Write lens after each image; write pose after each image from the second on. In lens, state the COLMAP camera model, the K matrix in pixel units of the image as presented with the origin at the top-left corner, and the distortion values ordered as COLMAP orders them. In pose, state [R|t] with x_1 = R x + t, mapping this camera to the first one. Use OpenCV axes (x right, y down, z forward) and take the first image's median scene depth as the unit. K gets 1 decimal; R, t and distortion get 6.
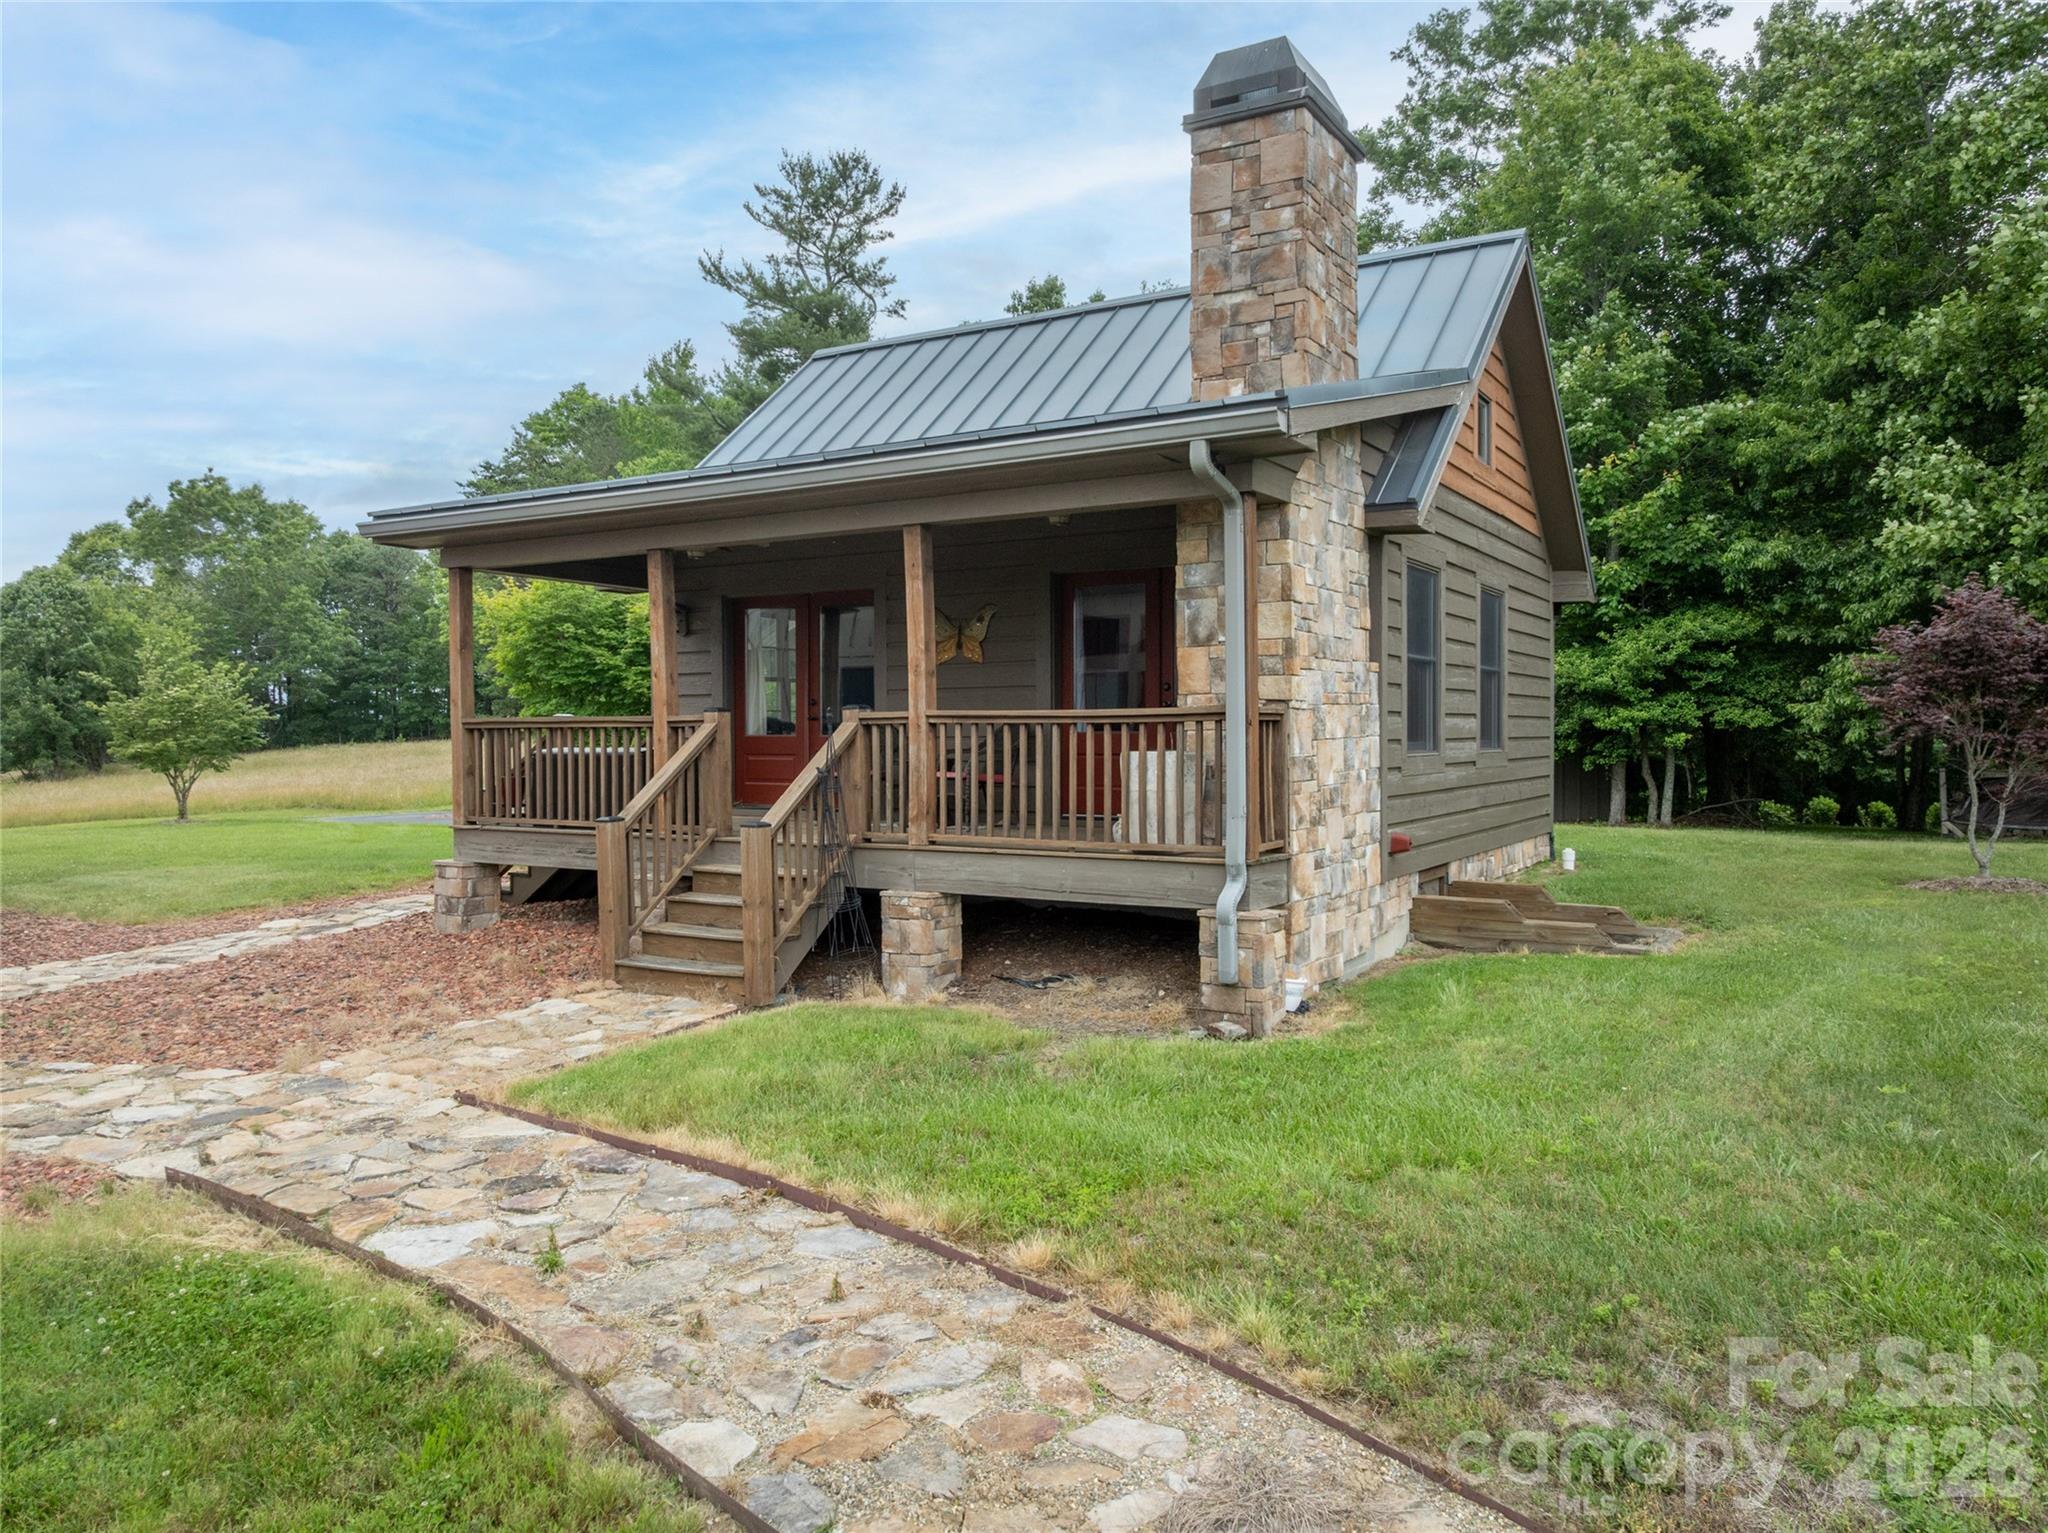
lens RADIAL K [[1432.4, 0, 1027.7], [0, 1432.4, 766.6], [0, 0, 1]] dist [-0.035011, 0.003014]
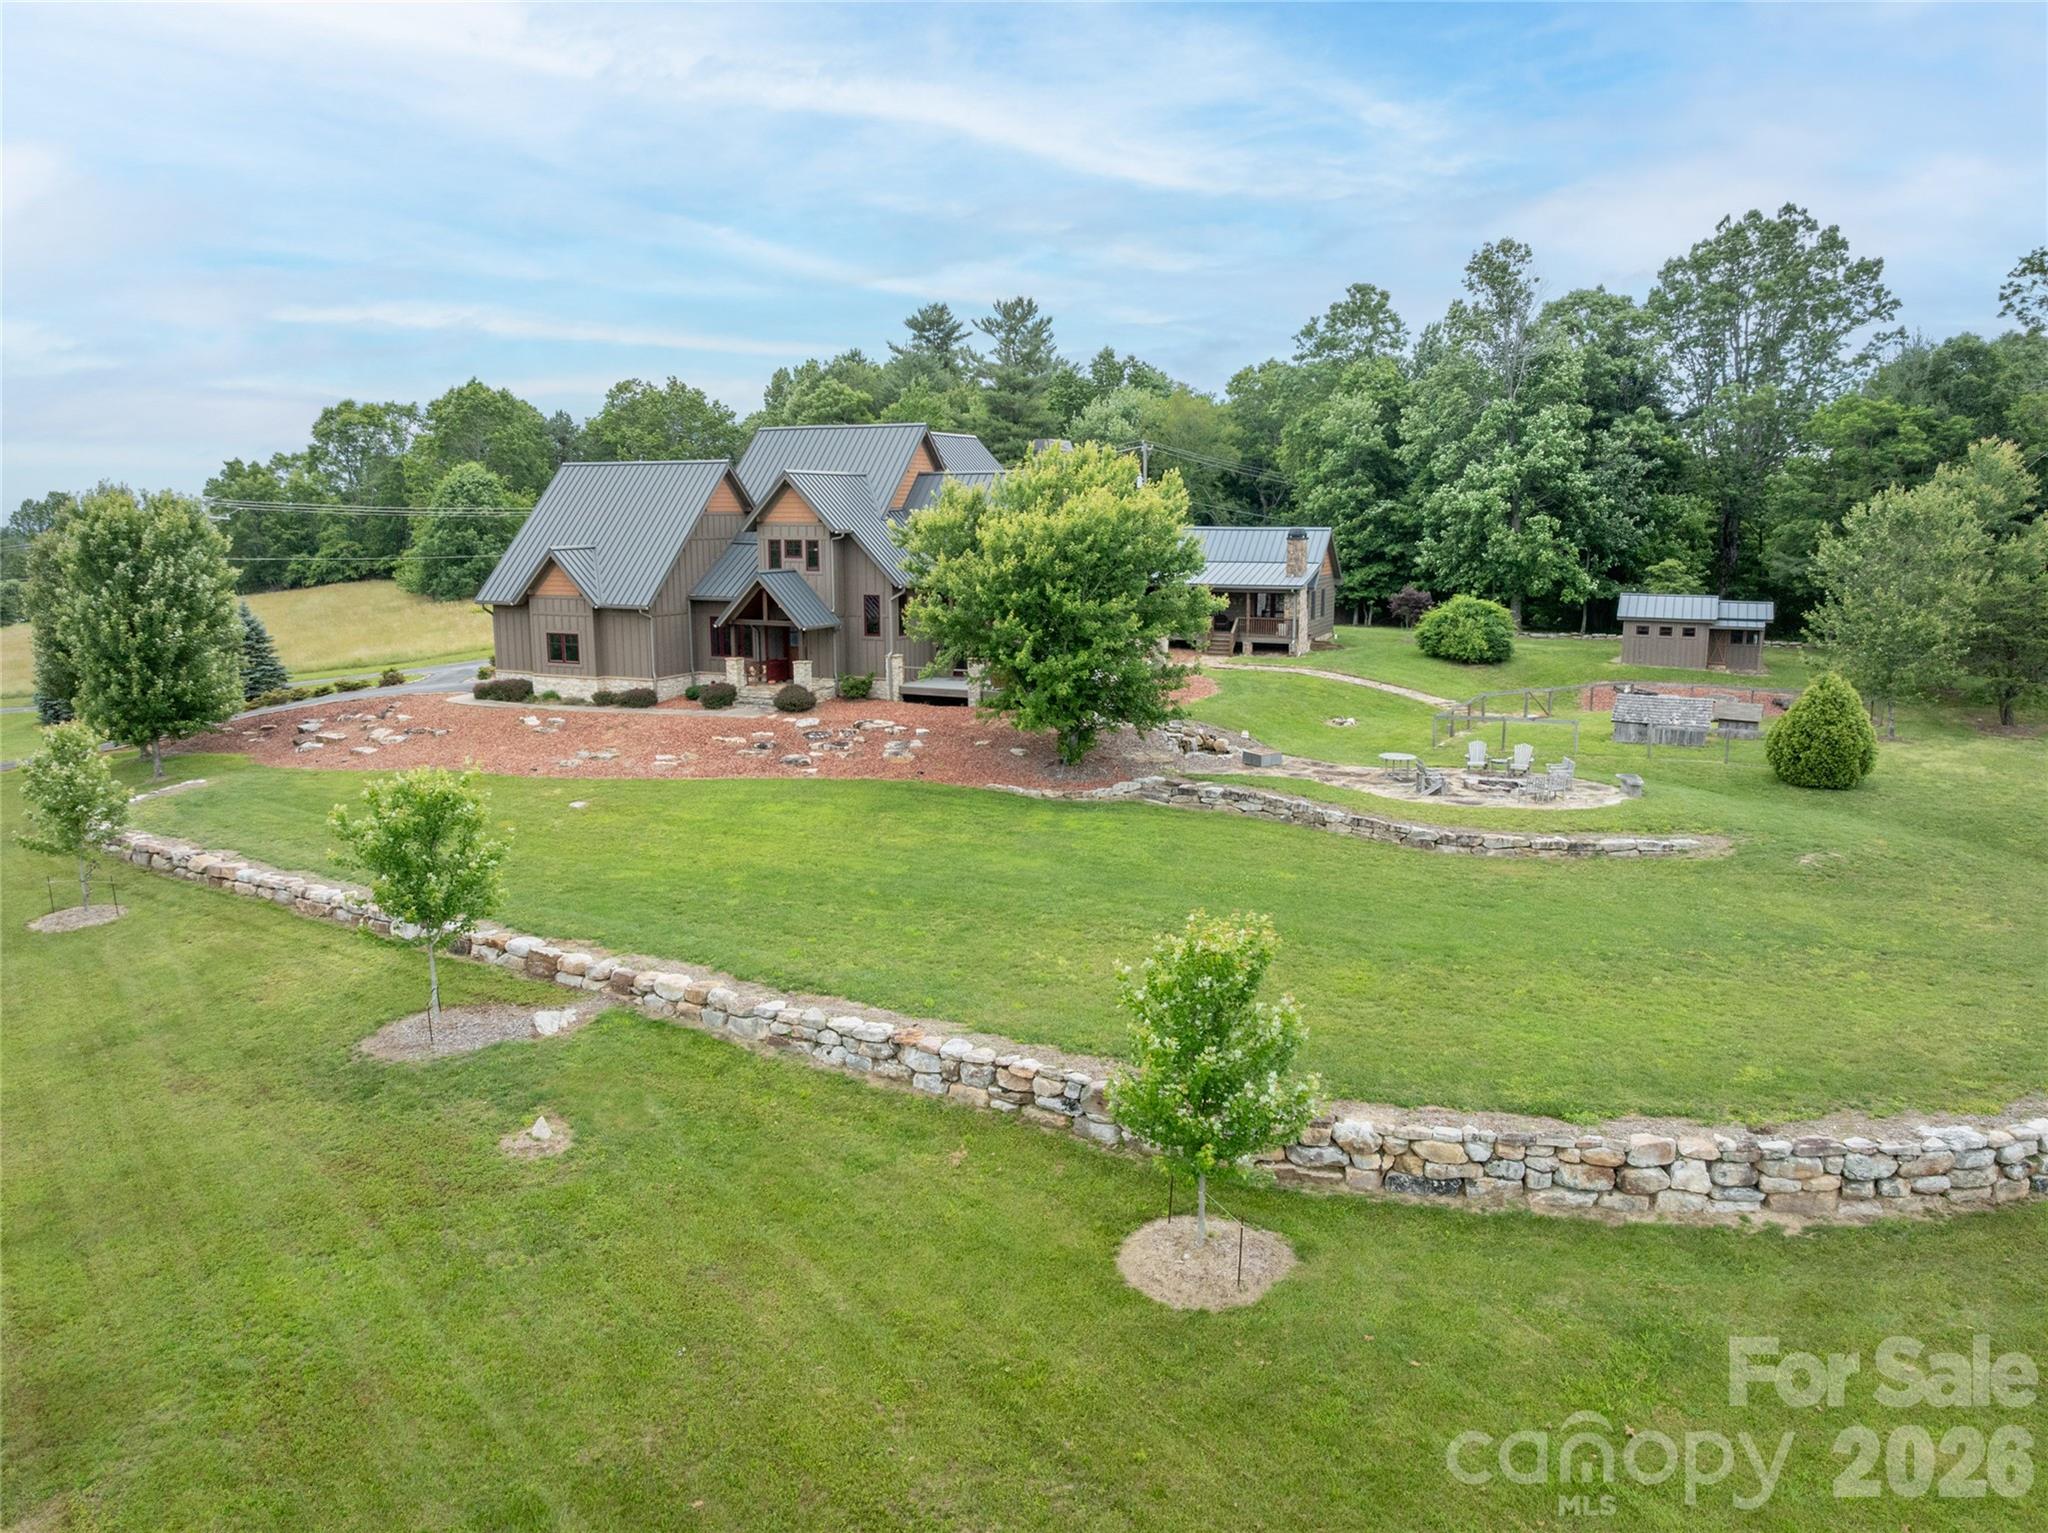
lens RADIAL K [[1432.4, 0, 1023.2], [0, 1432.4, 763.7], [0, 0, 1]] dist [-0.035011, 0.003014]
pose [[0.992139, -0.021897, 0.123208, -0.863917], [0.003066, 0.988529, 0.151000, -0.165280], [-0.125101, -0.149435, 0.980826, -2.487785]]
